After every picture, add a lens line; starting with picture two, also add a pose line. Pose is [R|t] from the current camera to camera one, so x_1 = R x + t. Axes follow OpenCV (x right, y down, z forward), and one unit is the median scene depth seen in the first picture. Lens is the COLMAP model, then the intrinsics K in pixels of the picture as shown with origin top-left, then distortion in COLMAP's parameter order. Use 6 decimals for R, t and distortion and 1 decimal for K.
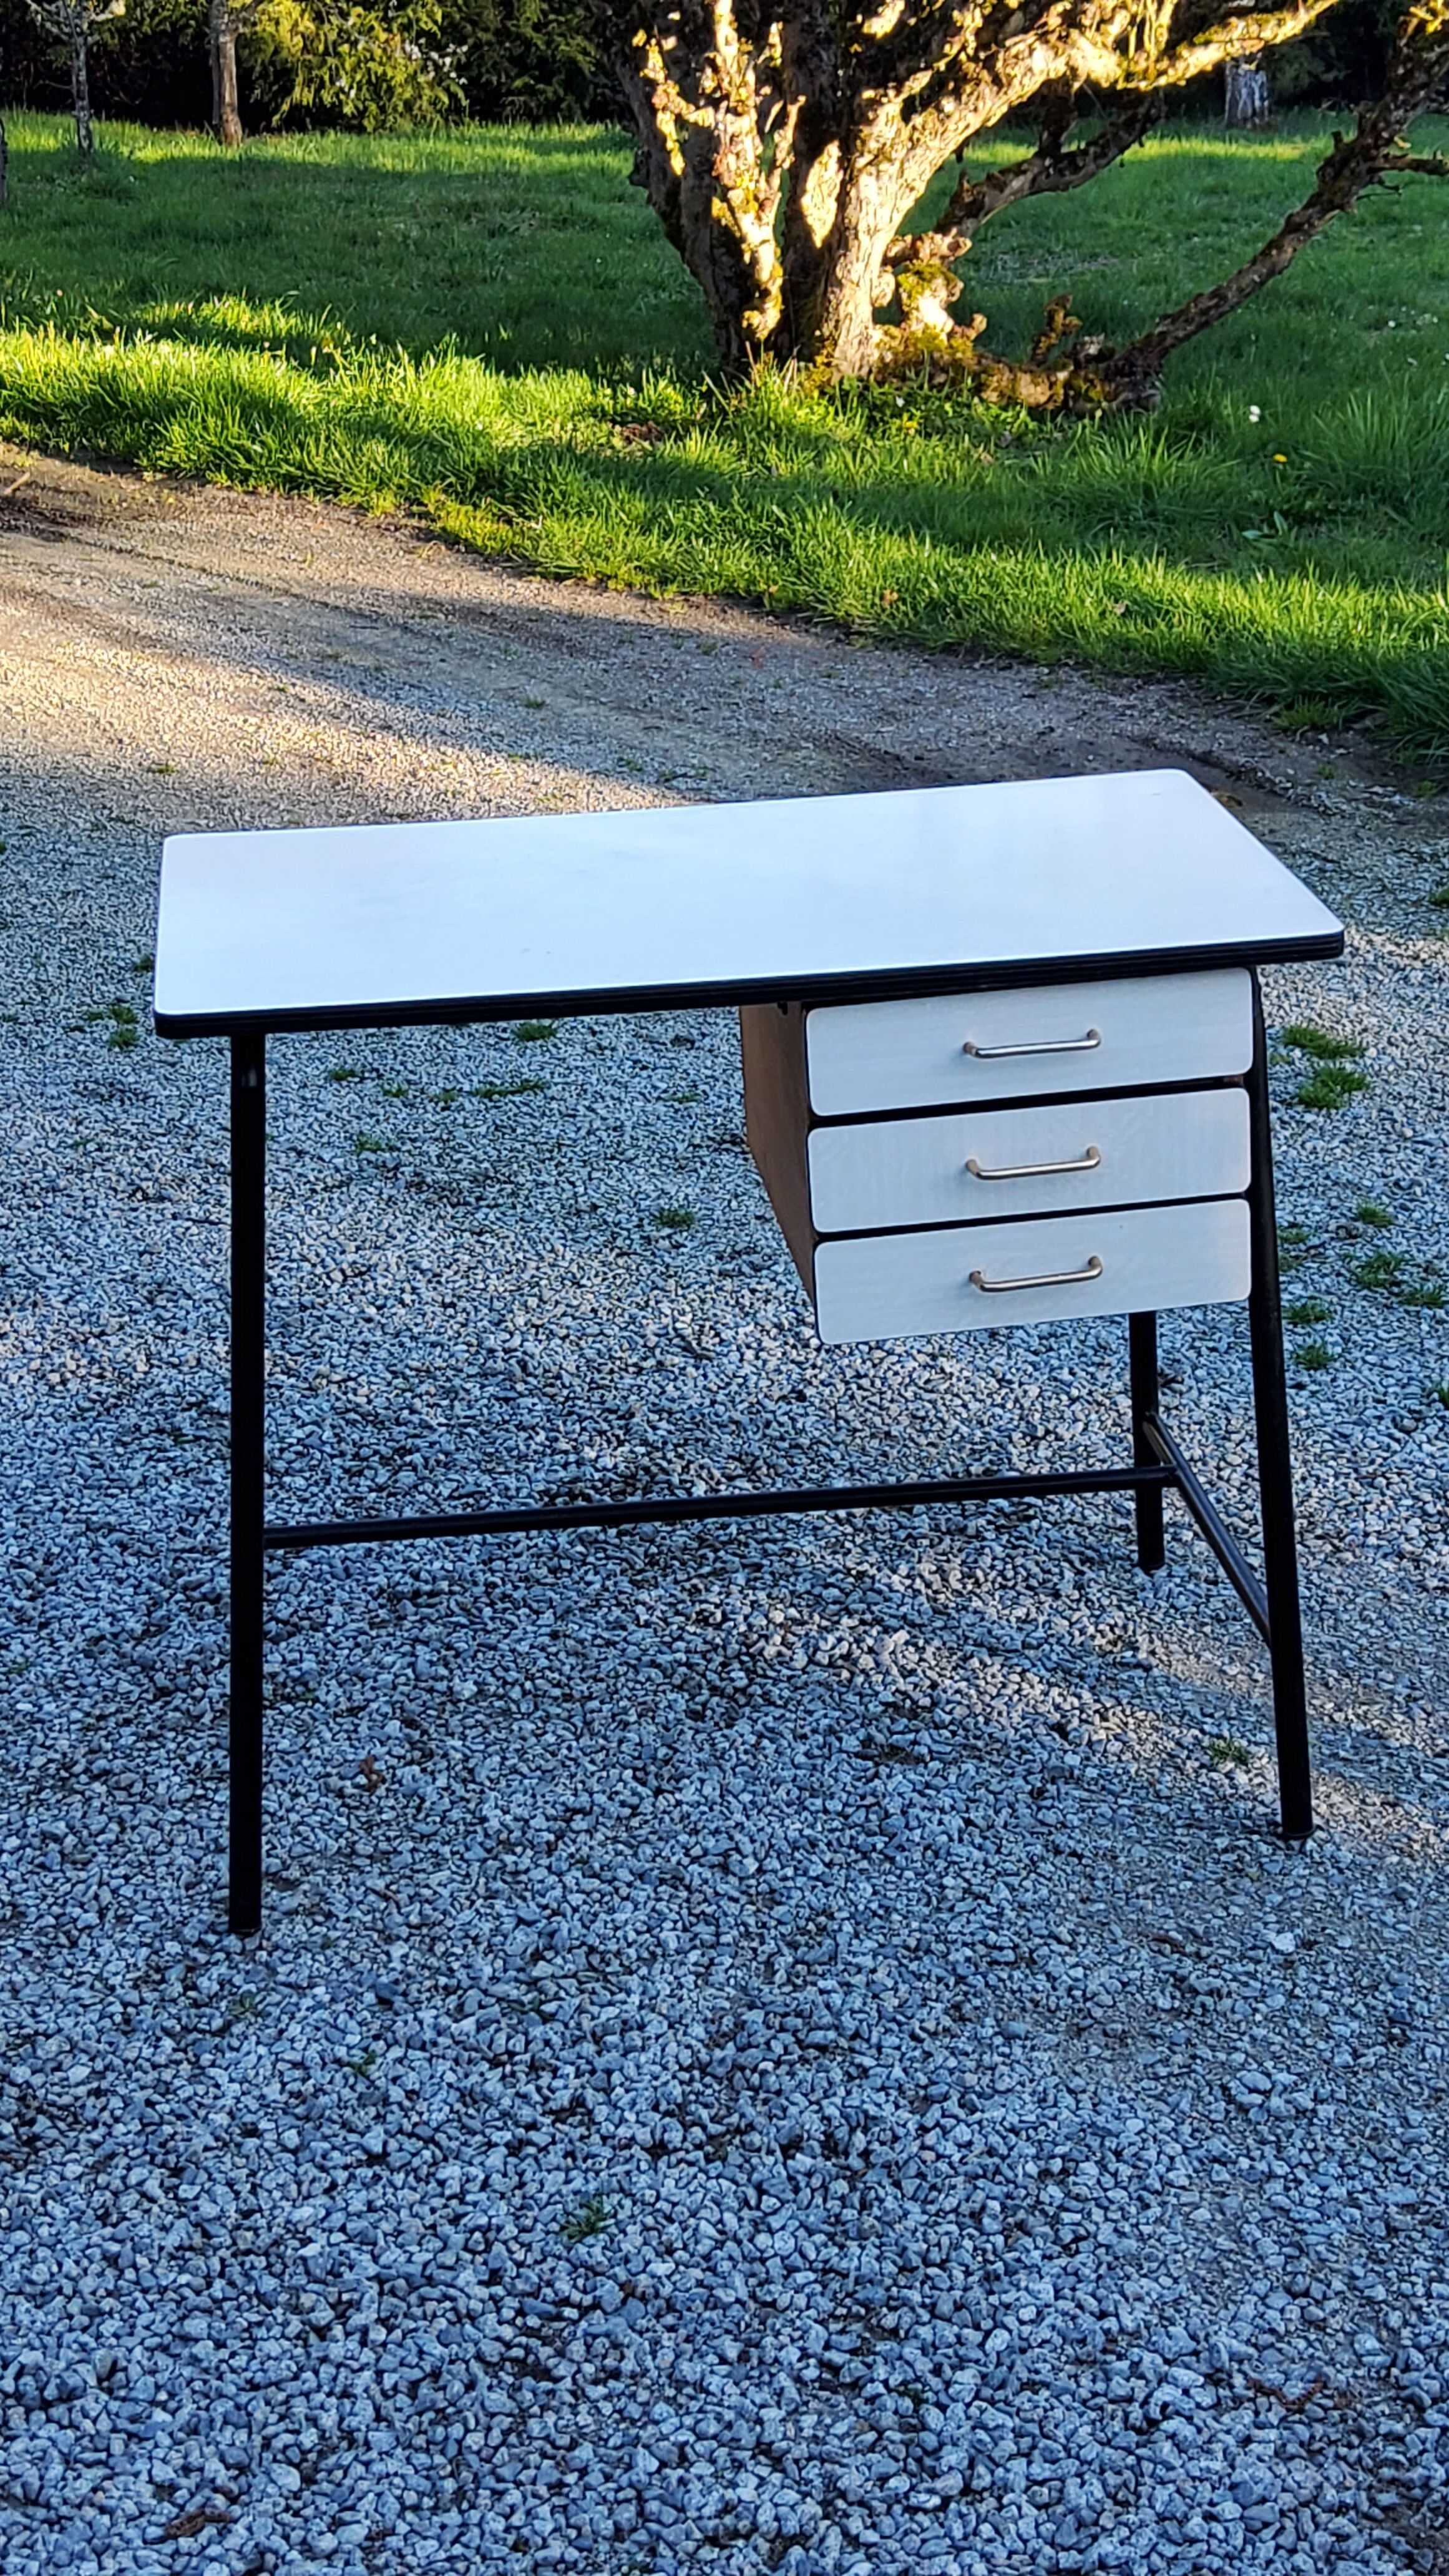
lens RADIAL K [[3792.9, 0, 735.2], [0, 3792.9, 1299.8], [0, 0, 1]] dist [0.082456, 0.000000]
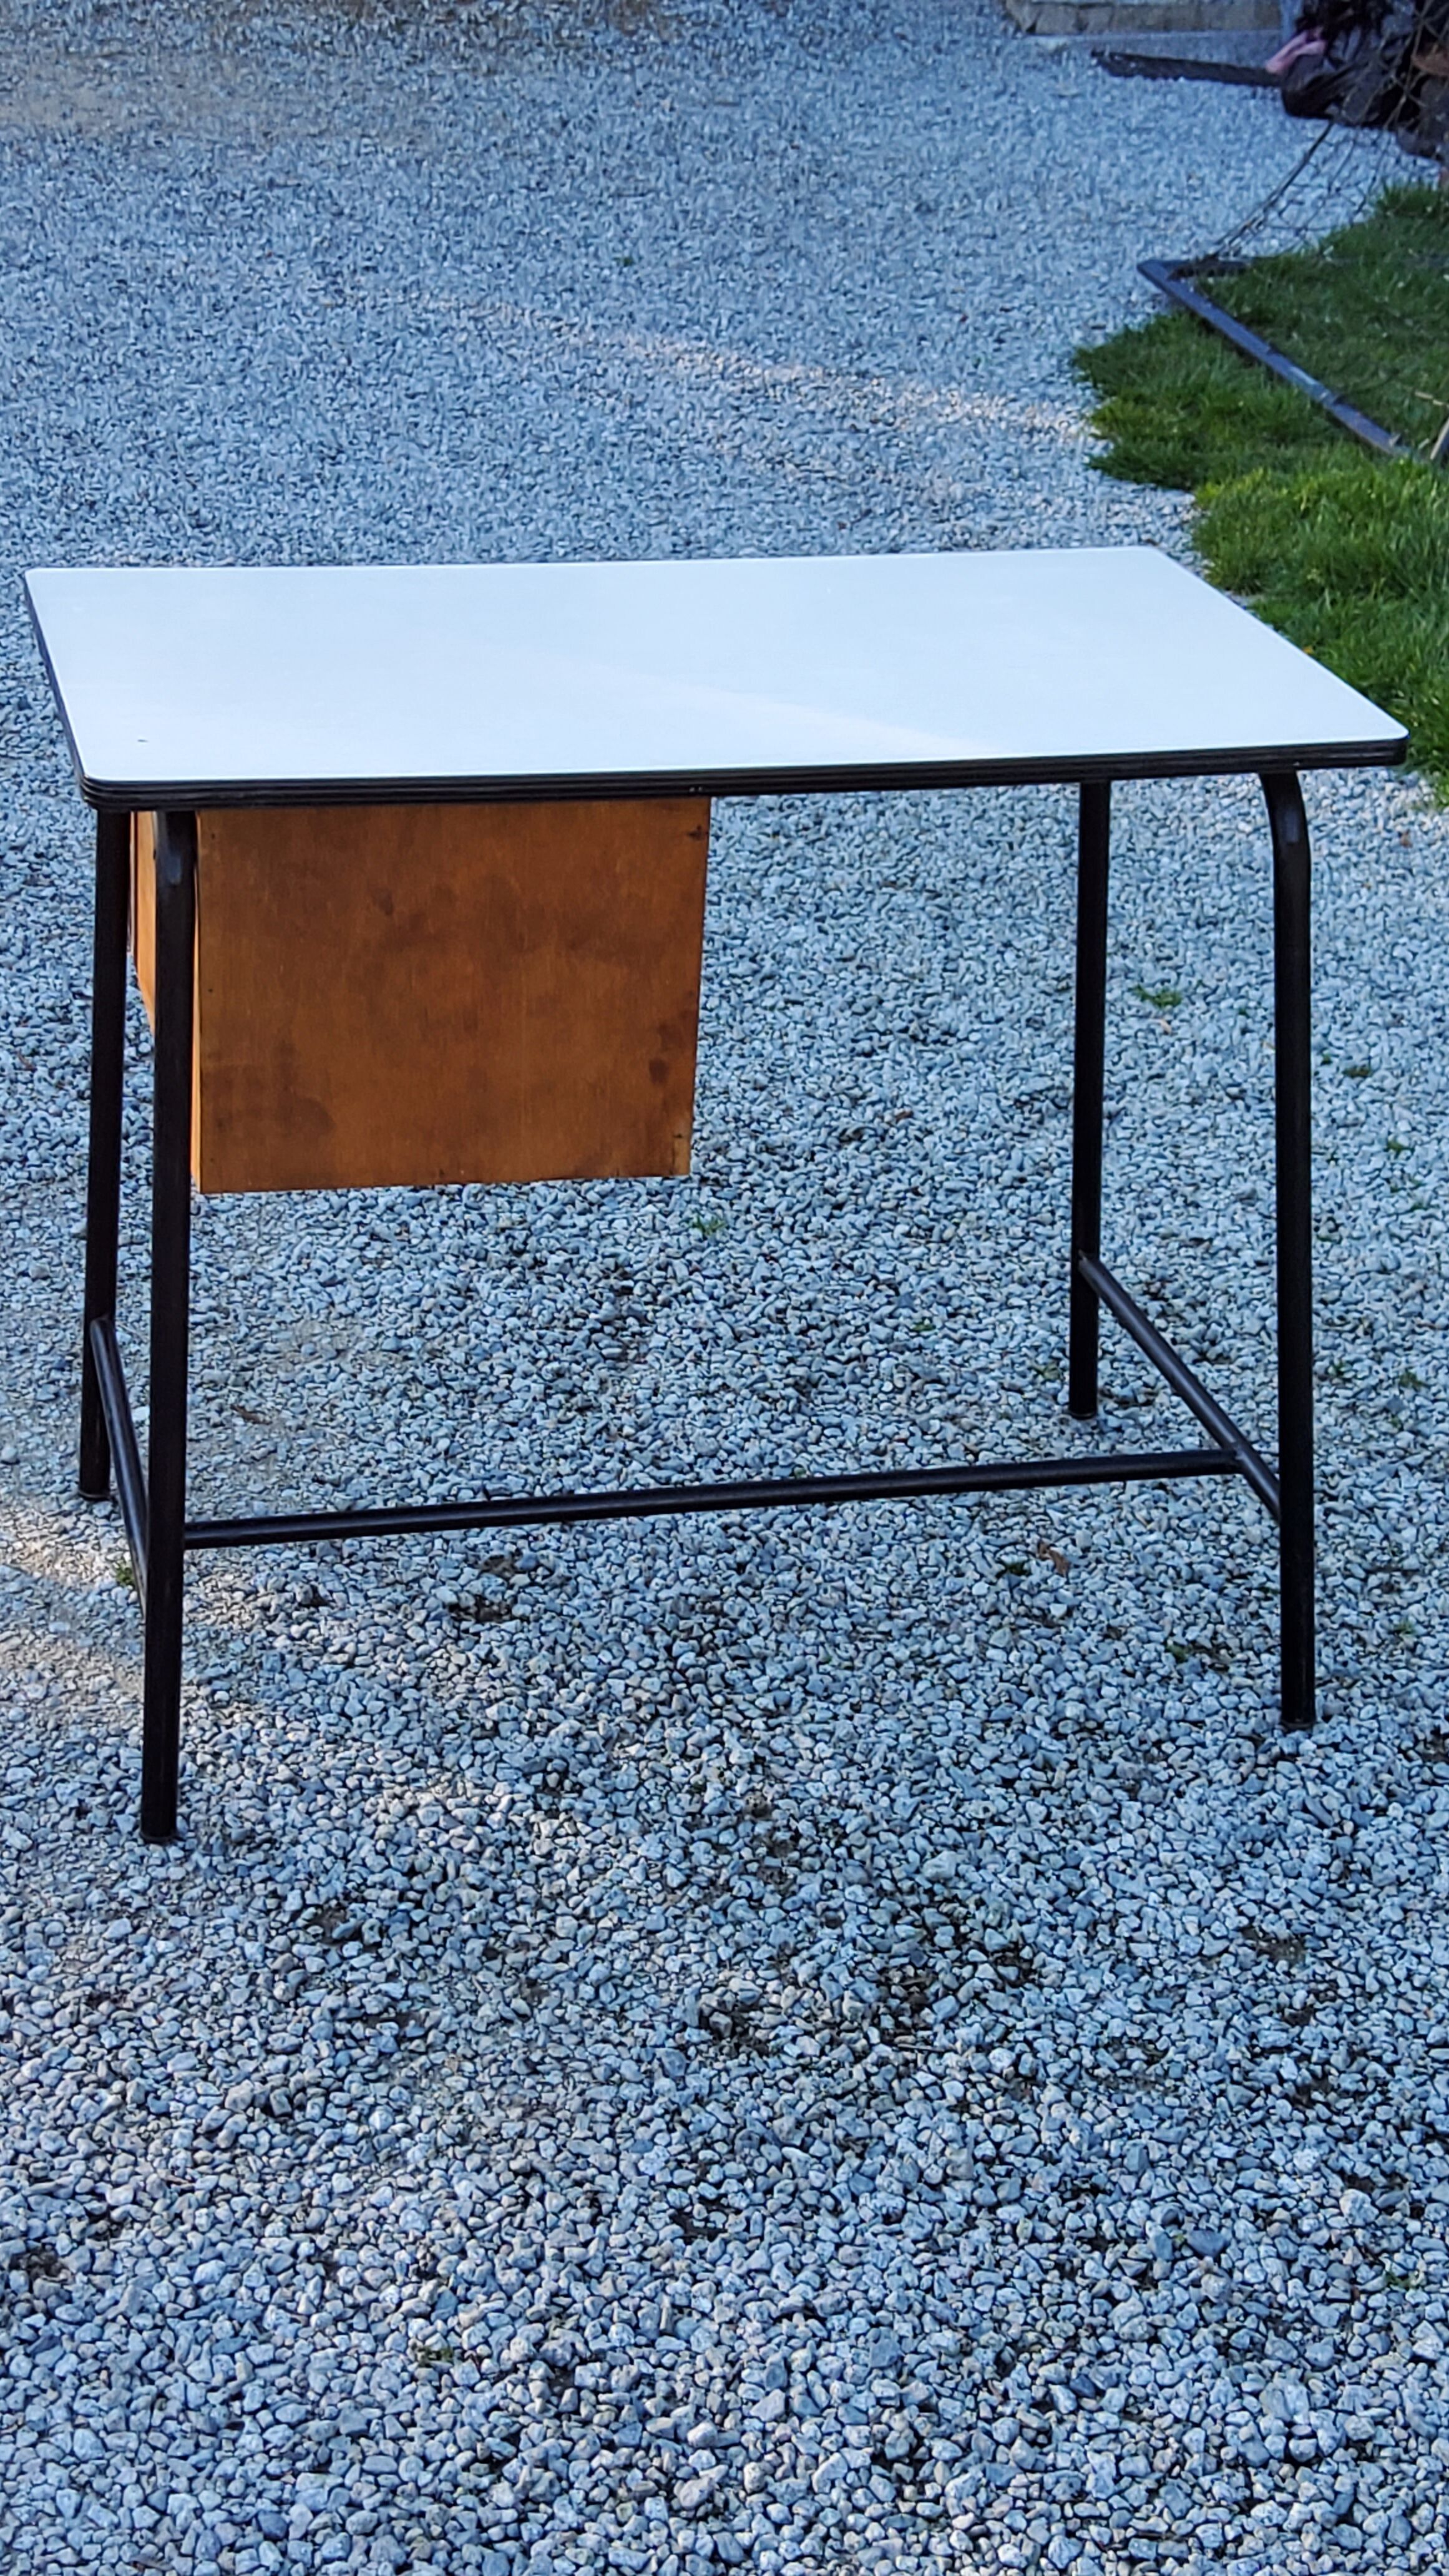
lens RADIAL K [[3792.9, 0, 848.0], [0, 3792.9, 1232.9], [0, 0, 1]] dist [0.082456, 0.000000]
pose [[-0.989986, 0.036258, -0.136430, 0.083795], [-0.070370, 0.711060, 0.699601, -0.614509], [0.122377, 0.702195, -0.701388, 1.651776]]
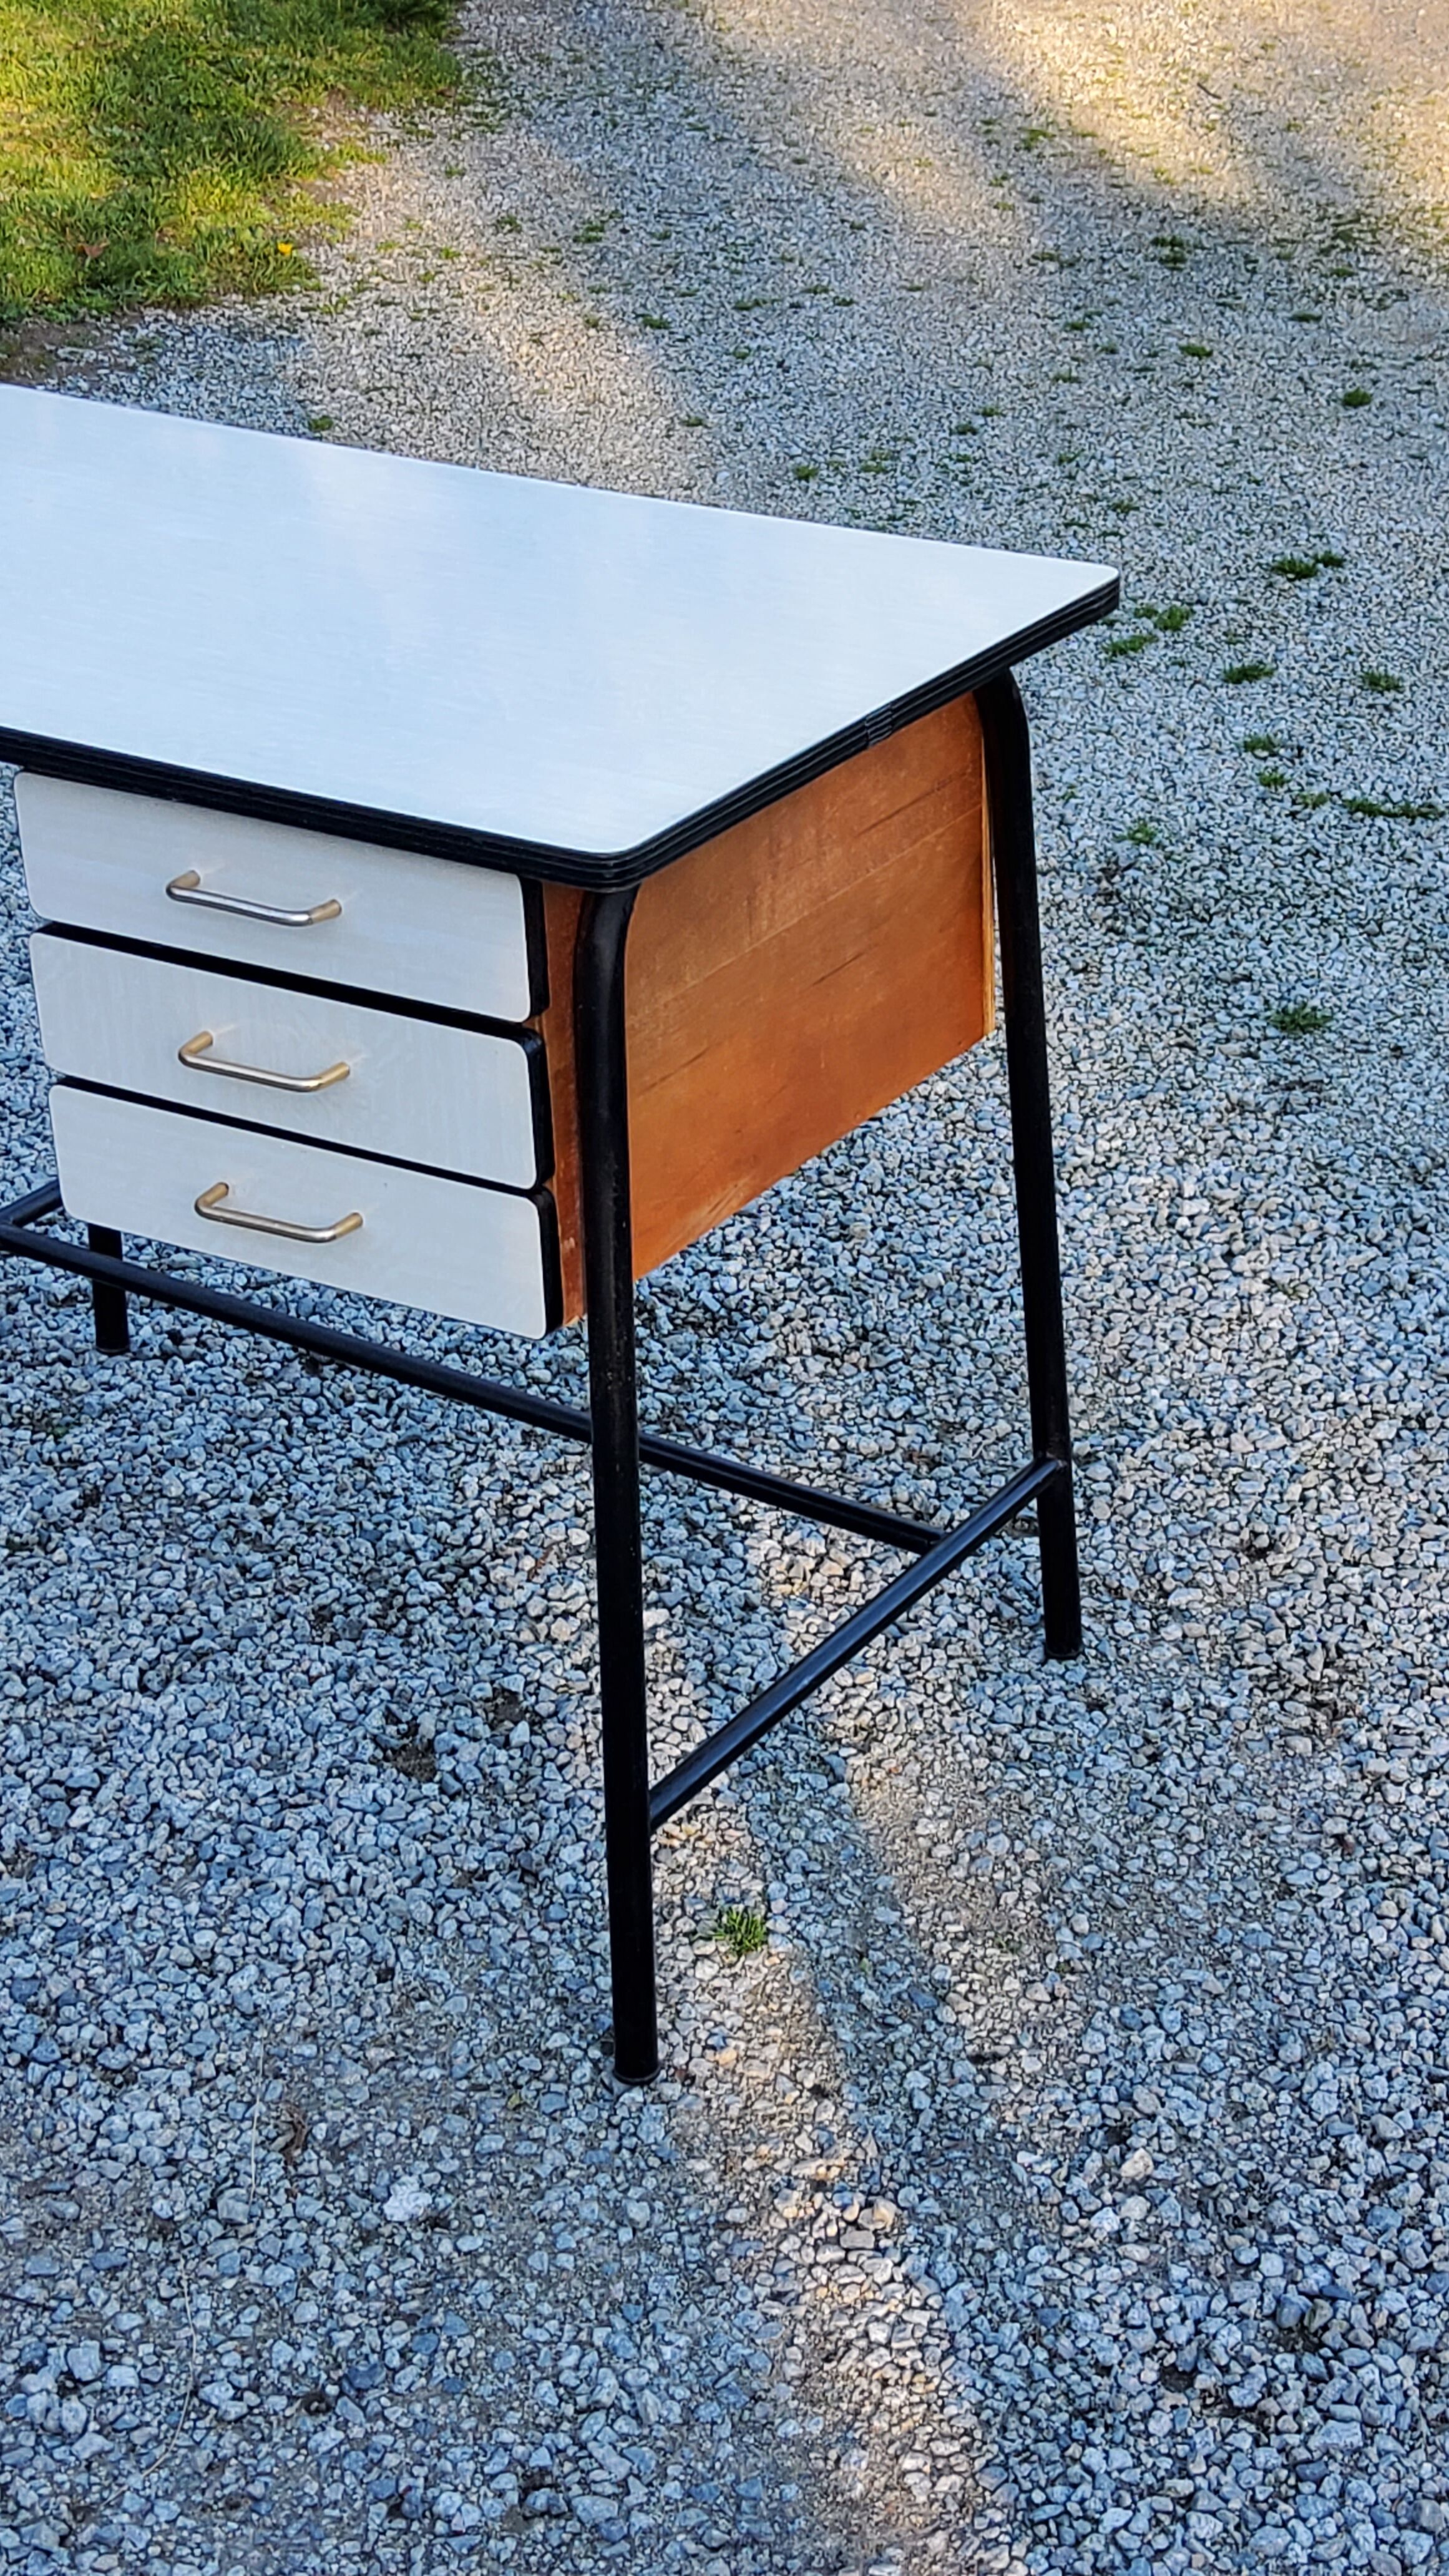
lens RADIAL K [[3792.9, 0, 768.5], [0, 3792.9, 1266.3], [0, 0, 1]] dist [0.082456, 0.000000]
pose [[0.773712, 0.310181, -0.552411, 0.504124], [-0.241019, 0.950495, 0.196133, -0.146007], [0.585901, -0.018608, 0.810169, 0.433483]]
